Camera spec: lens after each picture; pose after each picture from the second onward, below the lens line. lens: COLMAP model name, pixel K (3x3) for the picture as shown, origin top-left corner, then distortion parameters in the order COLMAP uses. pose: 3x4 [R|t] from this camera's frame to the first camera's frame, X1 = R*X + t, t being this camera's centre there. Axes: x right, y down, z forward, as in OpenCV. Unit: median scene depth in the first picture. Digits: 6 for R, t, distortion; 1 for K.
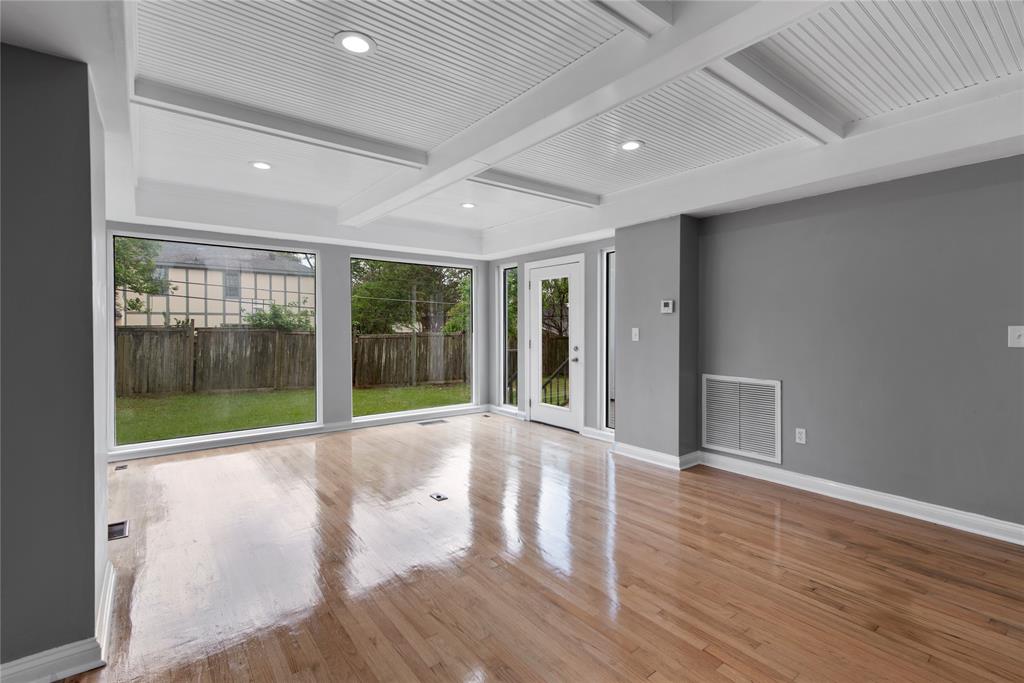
lens RADIAL K [[462.0, 0, 512.8], [0, 462.0, 332.8], [0, 0, 1]] dist [0.020294, -0.001994]
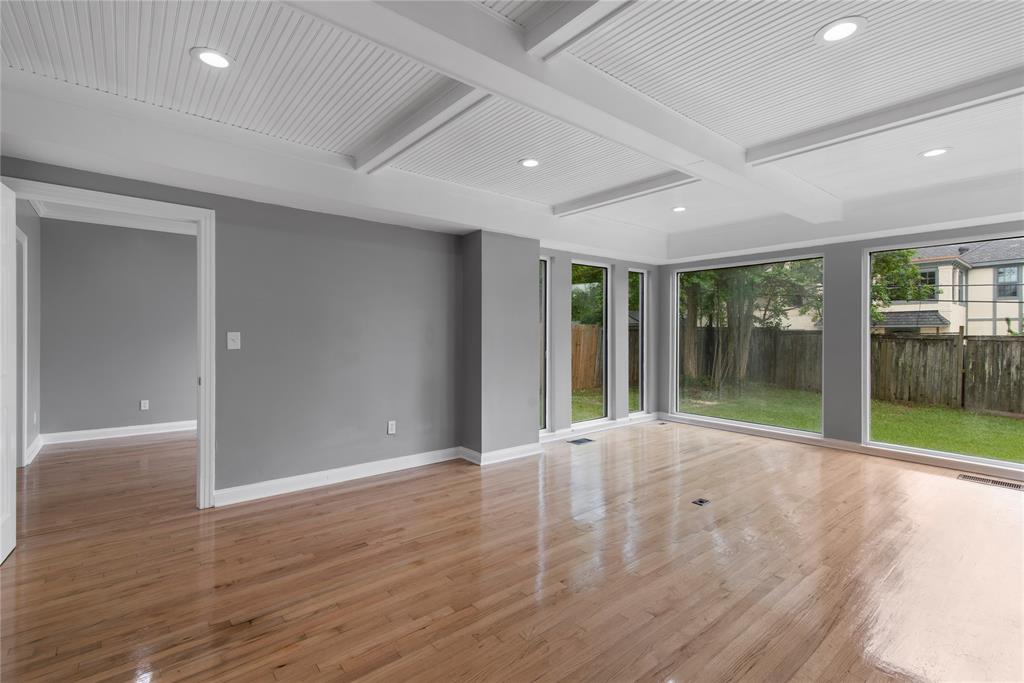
lens RADIAL K [[462.0, 0, 516.5], [0, 462.0, 336.5], [0, 0, 1]] dist [0.020294, -0.001994]
pose [[0.033587, 0.008508, -0.999400, 0.184718], [-0.018206, 0.999803, 0.007900, -0.001094], [0.999270, 0.017930, 0.033735, 0.124123]]
